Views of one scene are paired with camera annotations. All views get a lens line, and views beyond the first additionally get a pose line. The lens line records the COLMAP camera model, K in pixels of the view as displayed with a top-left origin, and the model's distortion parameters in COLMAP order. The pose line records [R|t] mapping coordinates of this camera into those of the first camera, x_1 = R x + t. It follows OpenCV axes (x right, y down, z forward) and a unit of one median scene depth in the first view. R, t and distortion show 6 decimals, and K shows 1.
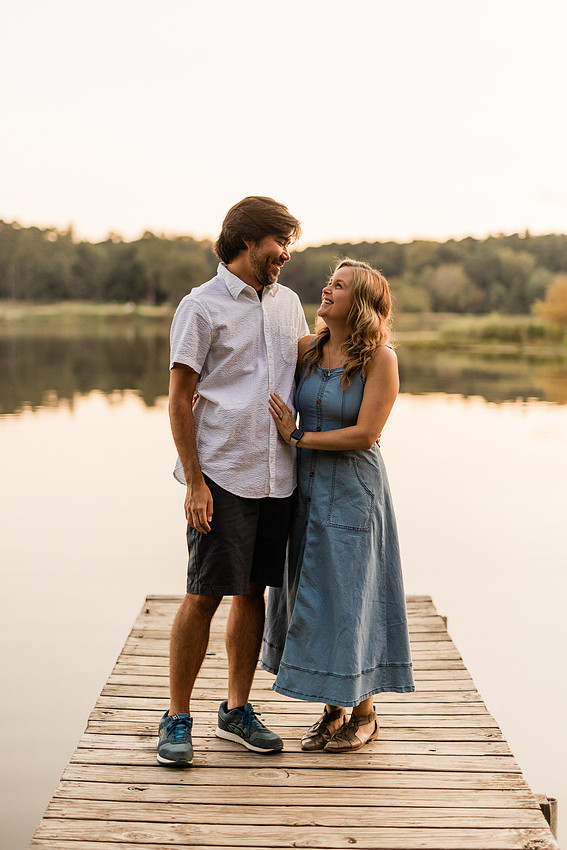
lens RADIAL K [[1183.6, 0, 281.6], [0, 1183.6, 355.8], [0, 0, 1]] dist [0.016878, 0.016690]
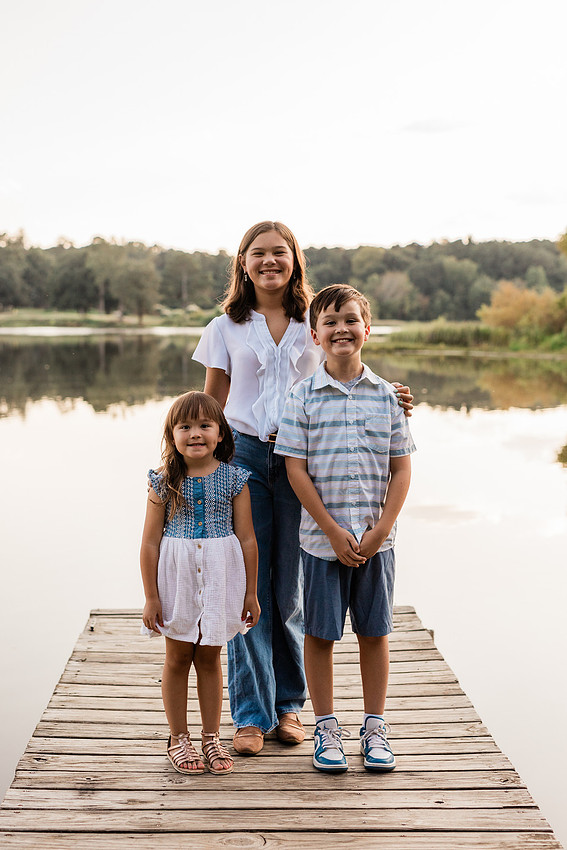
lens RADIAL K [[1115.1, 0, 279.9], [0, 1115.1, 368.4], [0, 0, 1]] dist [-0.001987, 0.020432]
pose [[0.998887, -0.003639, 0.047022, -0.014518], [0.003623, 0.999993, 0.000414, 0.026913], [-0.047023, -0.000243, 0.998894, 0.194794]]
